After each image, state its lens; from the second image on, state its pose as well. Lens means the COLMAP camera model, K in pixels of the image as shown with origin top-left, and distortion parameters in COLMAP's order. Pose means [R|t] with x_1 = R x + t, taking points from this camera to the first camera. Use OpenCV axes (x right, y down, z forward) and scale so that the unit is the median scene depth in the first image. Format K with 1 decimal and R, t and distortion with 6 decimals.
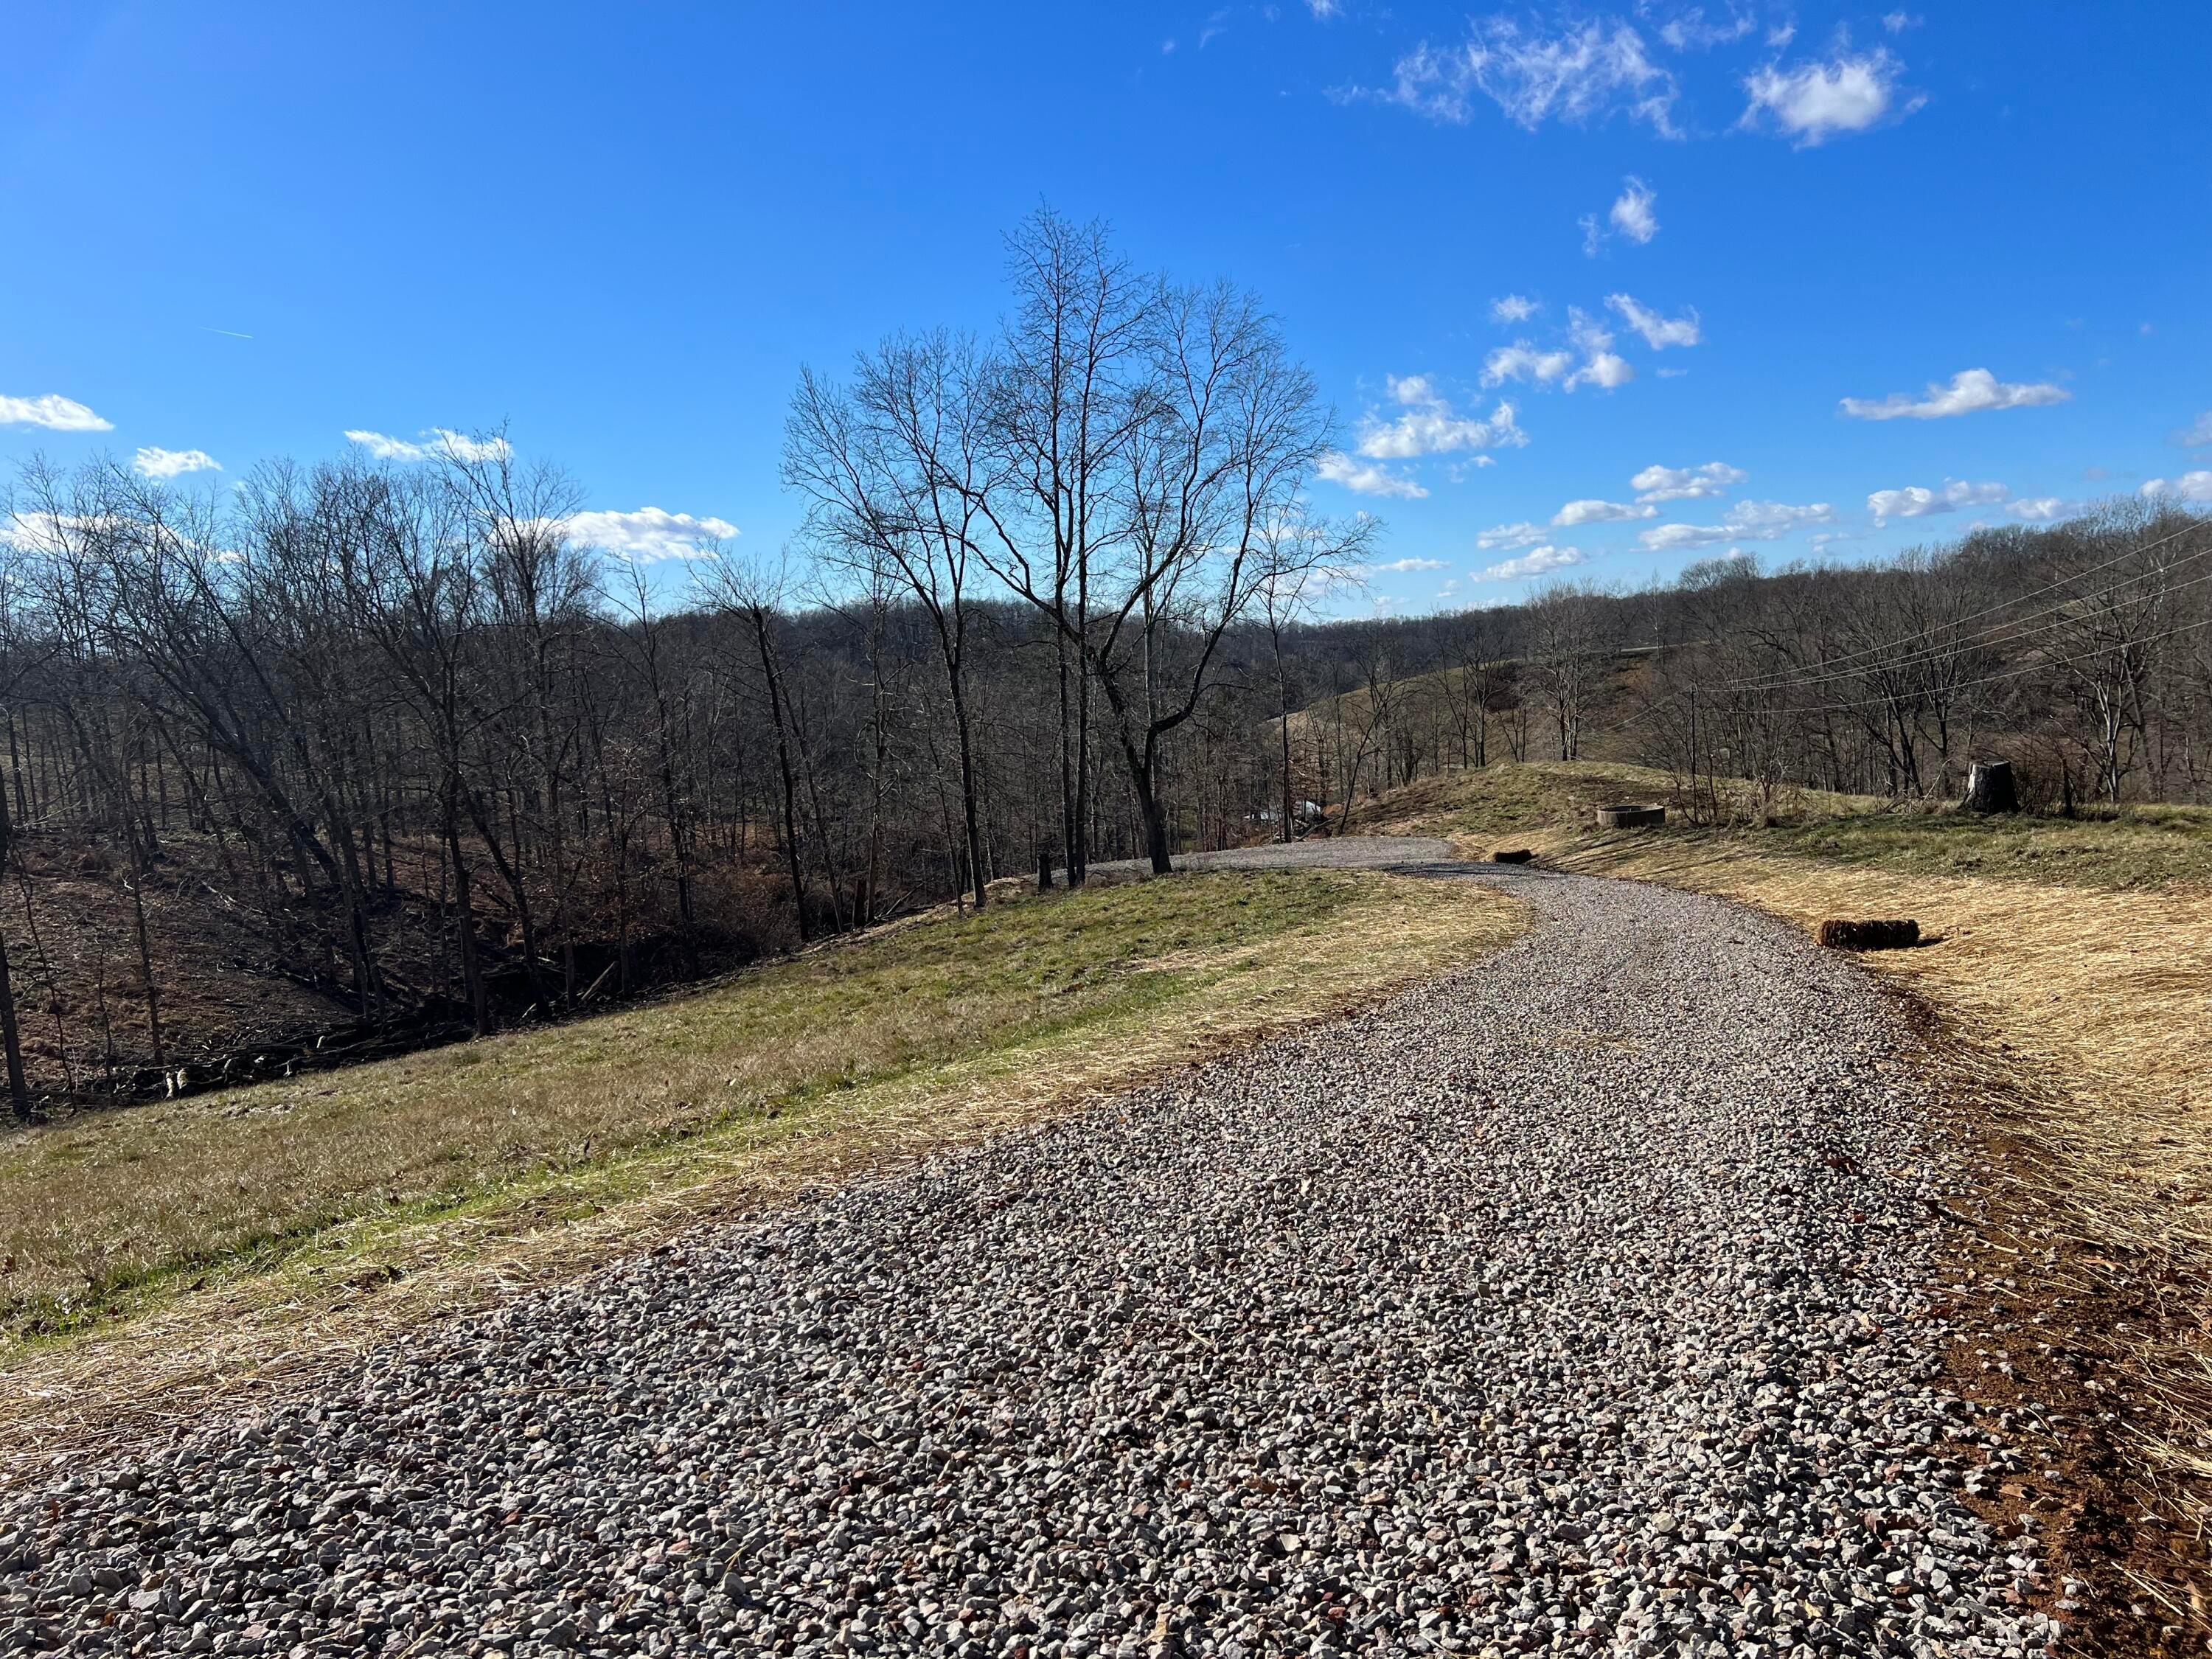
lens RADIAL K [[1643.0, 0, 1106.0], [0, 1643.0, 829.5], [0, 0, 1]] dist [0.056298, -0.057013]
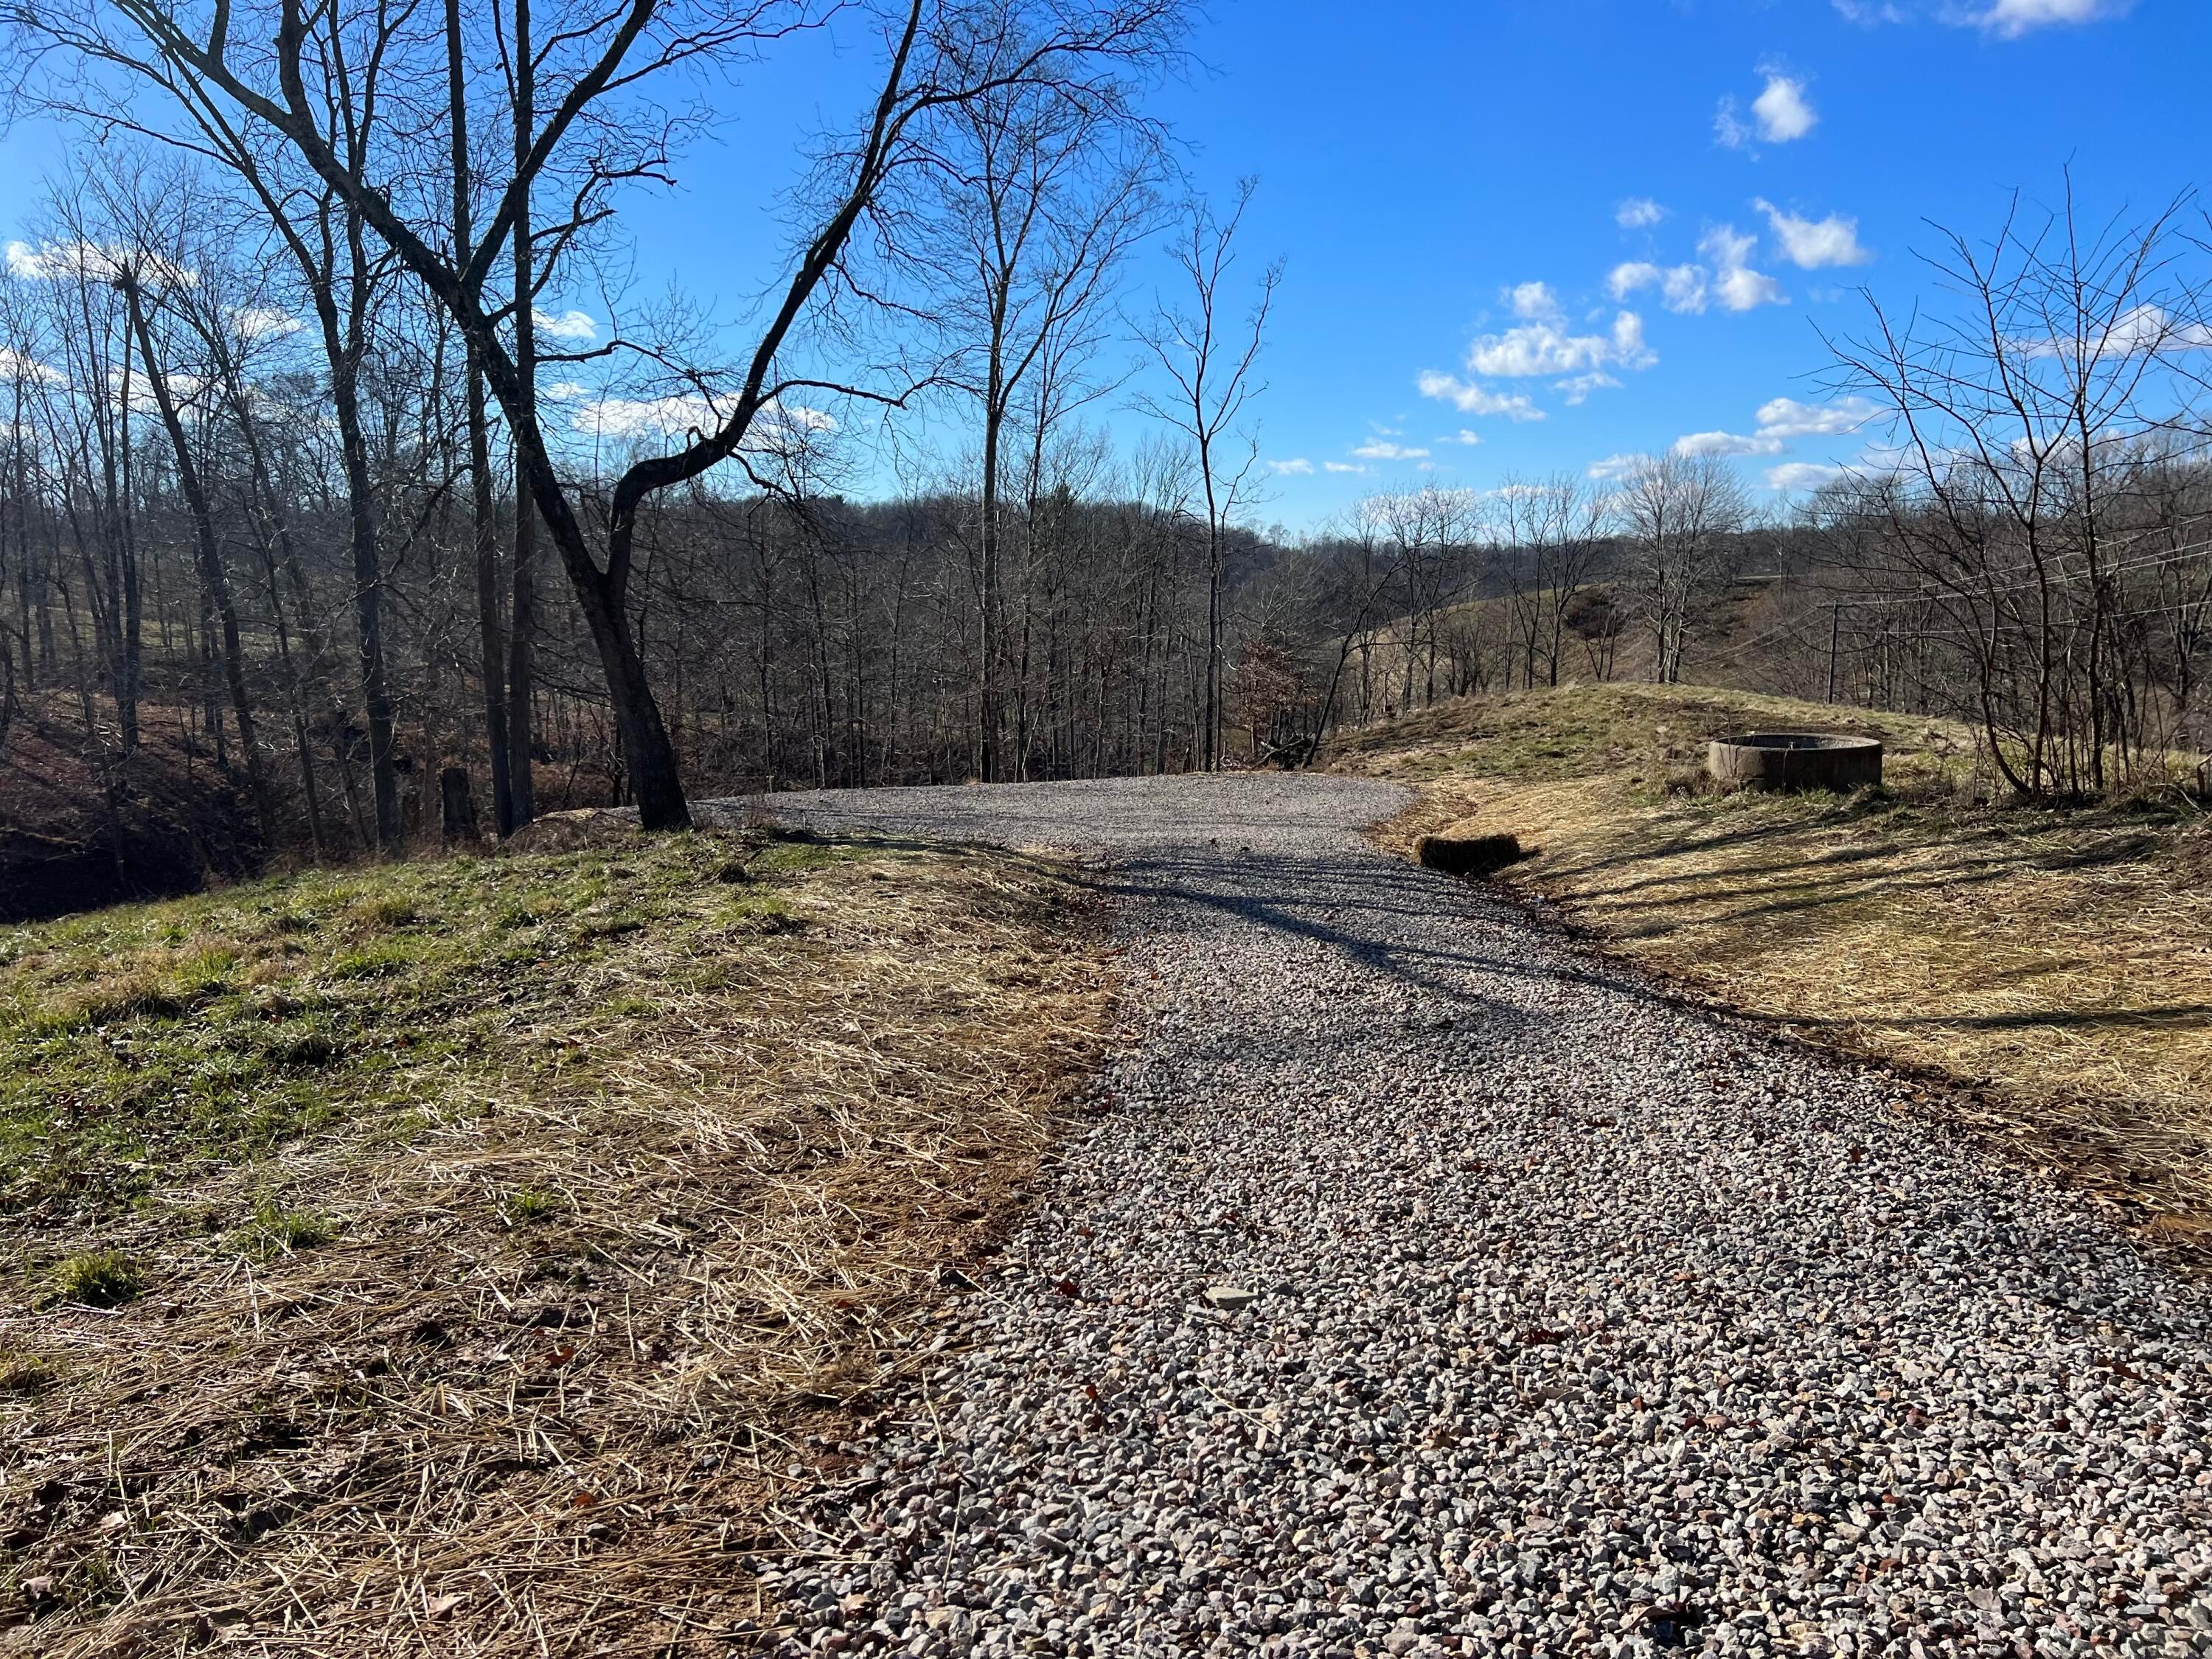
lens RADIAL K [[1638.9, 0, 1152.0], [0, 1638.9, 827.1], [0, 0, 1]] dist [0.055673, -0.064062]
pose [[0.998074, 0.055868, -0.026952, 0.172701], [-0.054508, 0.997320, 0.048797, -0.002797], [0.029606, -0.047234, 0.998445, 0.589076]]
